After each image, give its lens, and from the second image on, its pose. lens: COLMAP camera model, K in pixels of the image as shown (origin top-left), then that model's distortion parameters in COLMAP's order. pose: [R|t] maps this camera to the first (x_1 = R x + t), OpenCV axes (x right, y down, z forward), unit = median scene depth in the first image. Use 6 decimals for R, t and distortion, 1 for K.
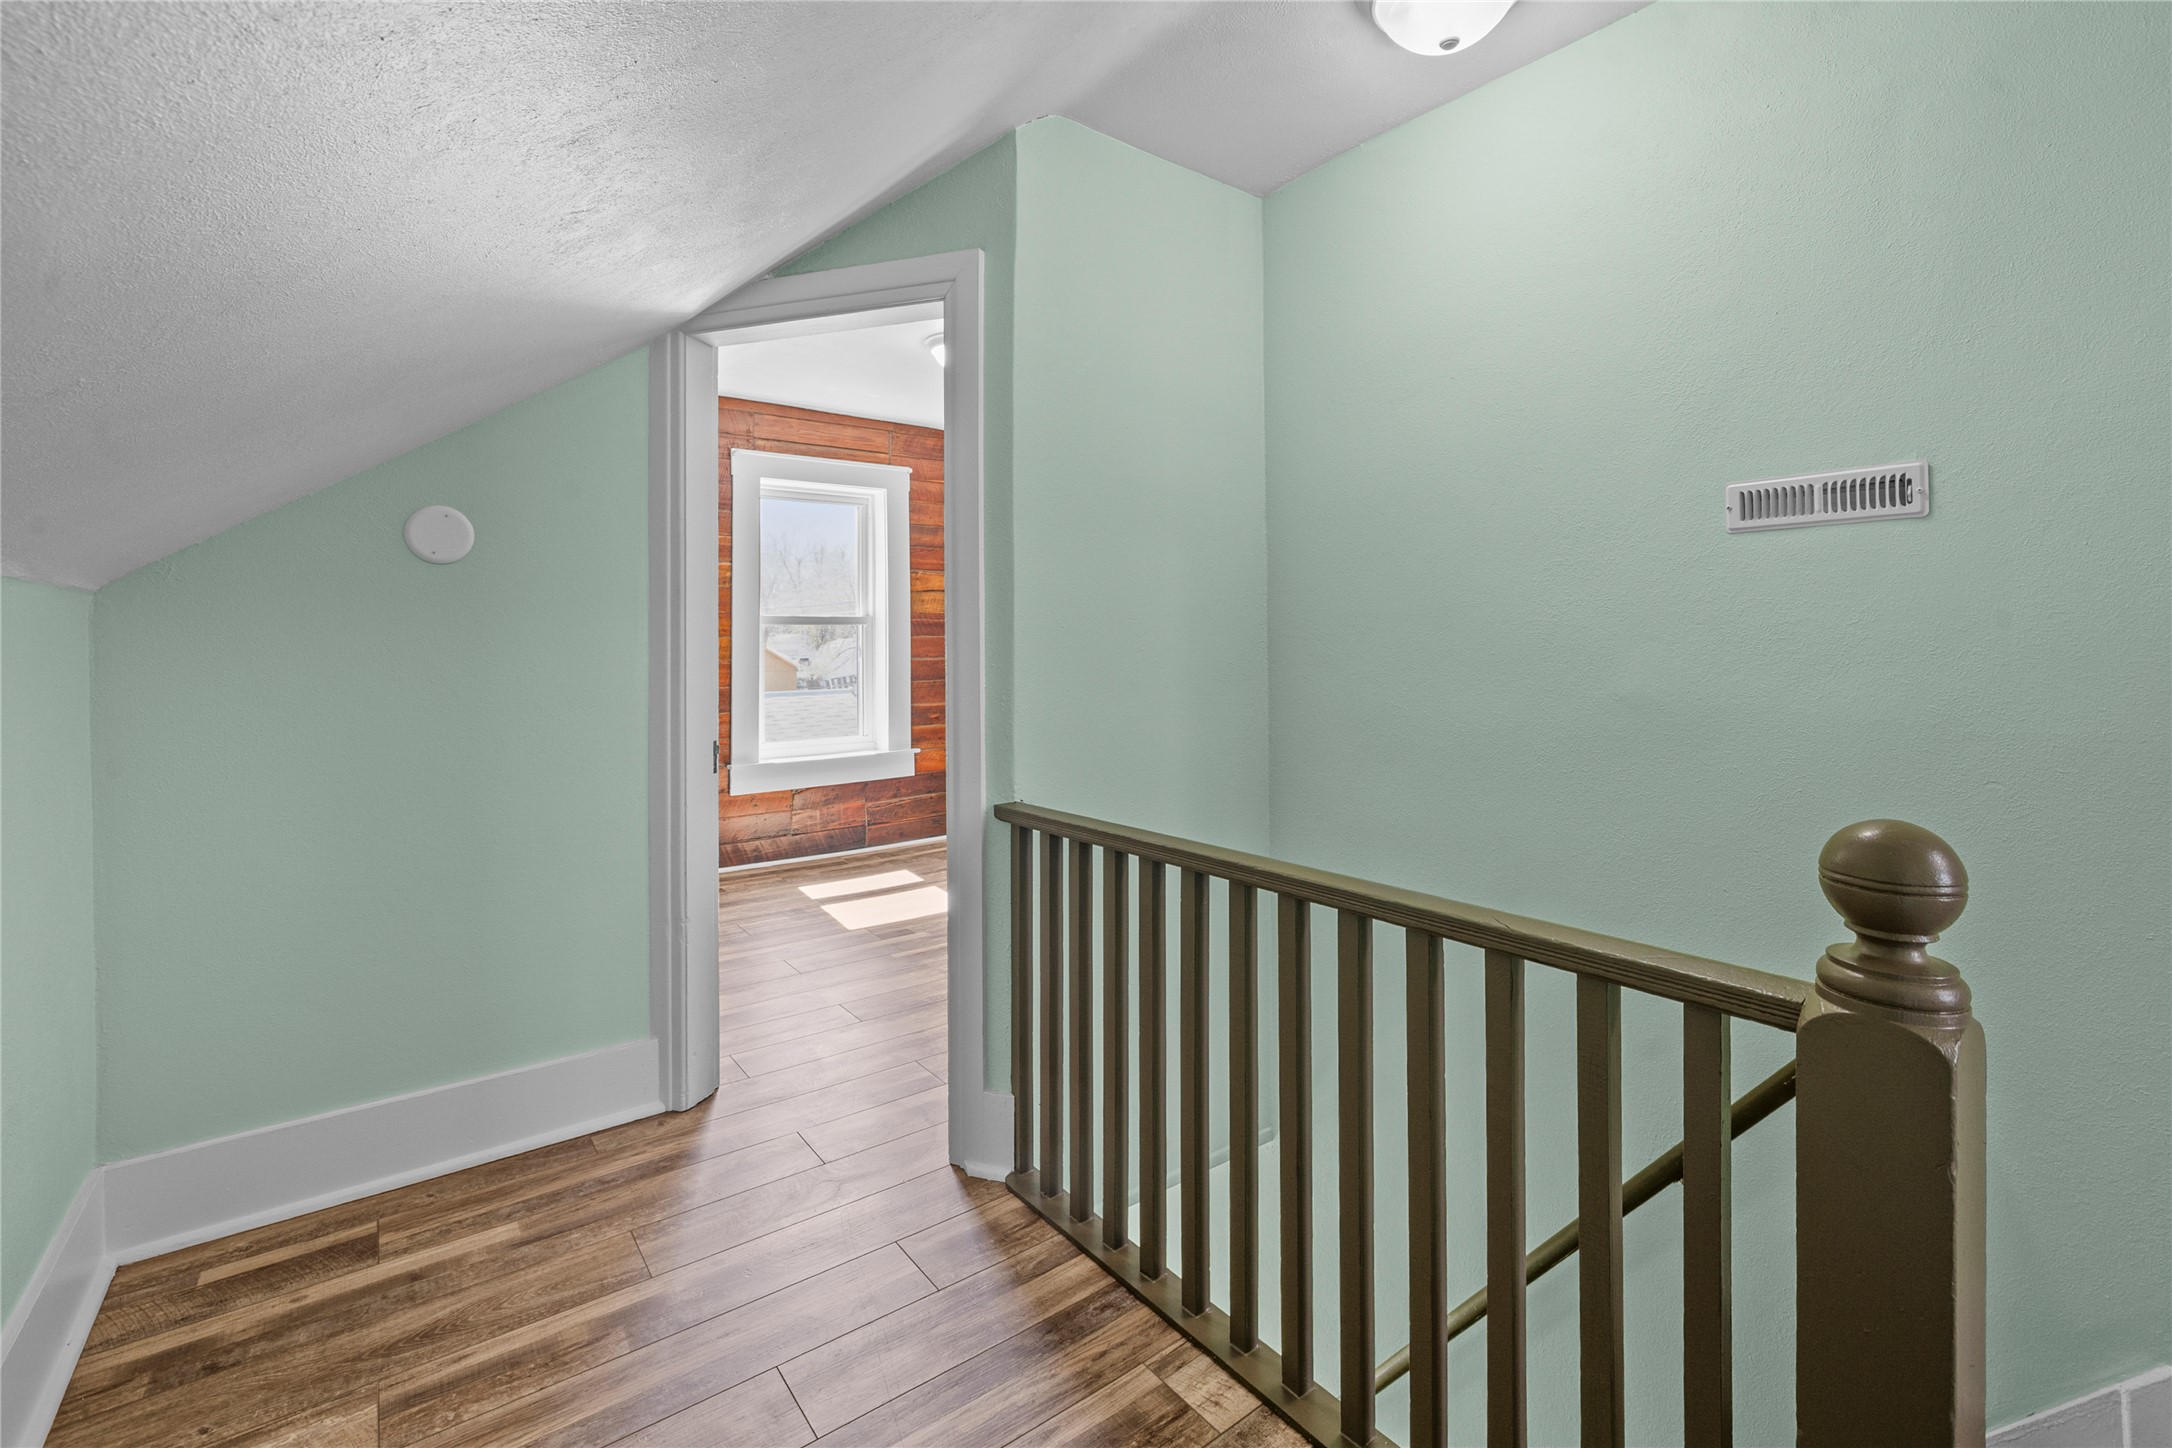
lens RADIAL K [[937.1, 0, 1046.6], [0, 937.1, 650.3], [0, 0, 1]] dist [-0.000569, 0.000120]
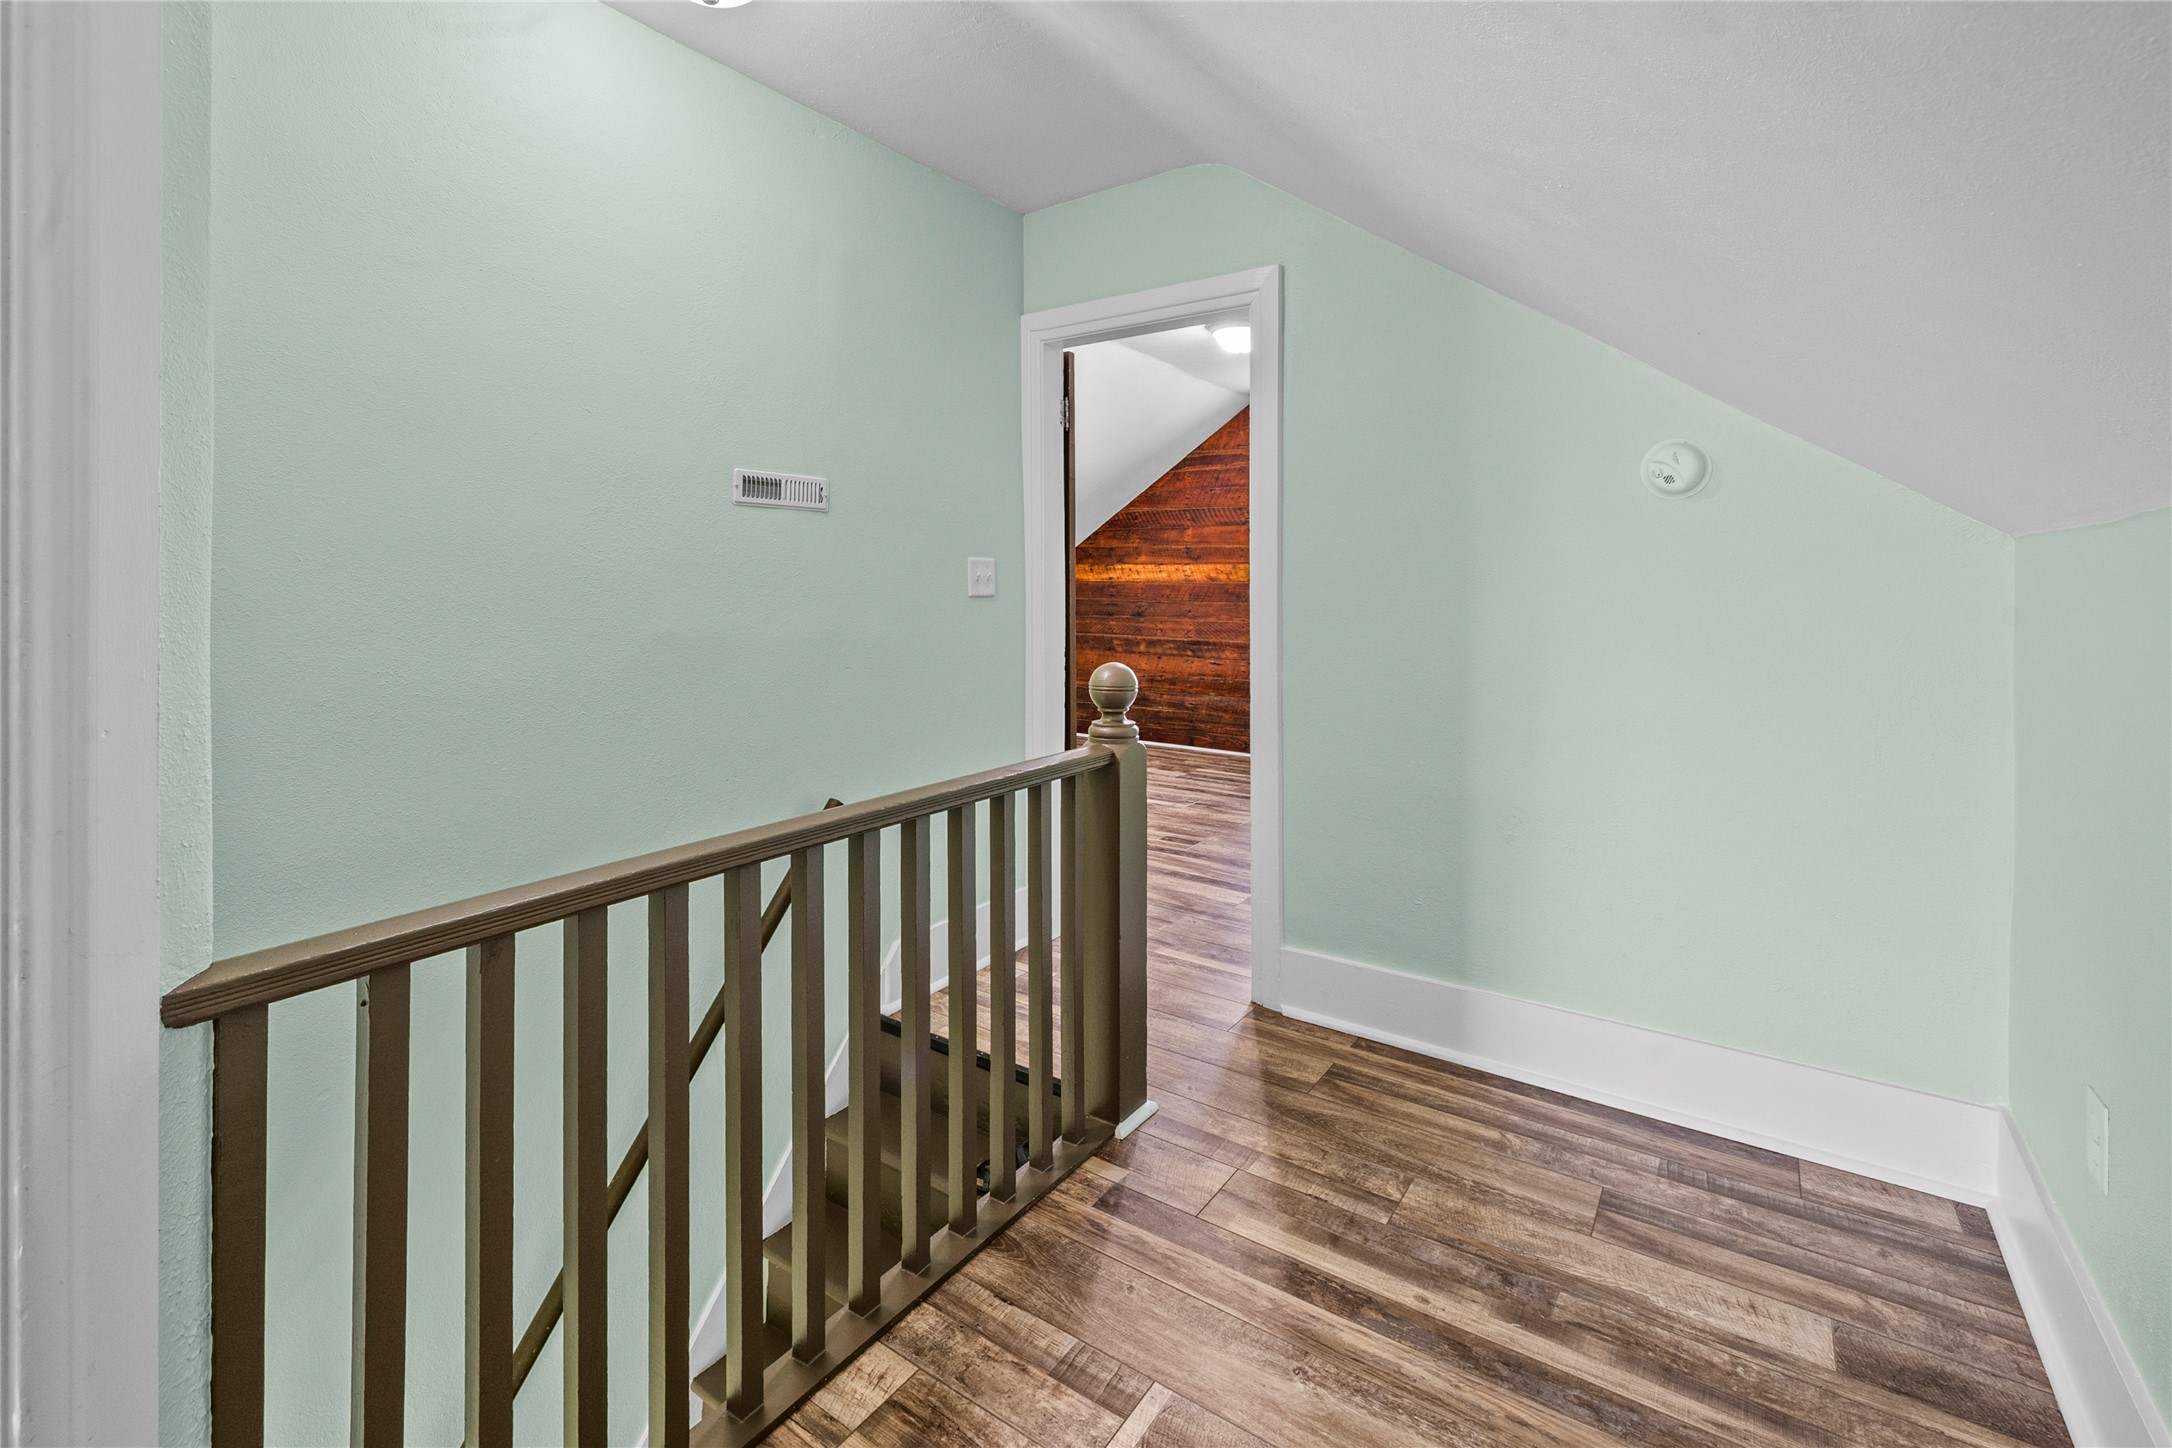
lens RADIAL K [[937.1, 0, 1127.2], [0, 937.1, 580.4], [0, 0, 1]] dist [-0.000569, 0.000120]
pose [[-0.351547, 0.006866, 0.936145, -0.739287], [0.010180, 0.999942, -0.003511, -0.008077], [-0.936115, 0.008296, -0.351597, 0.994463]]
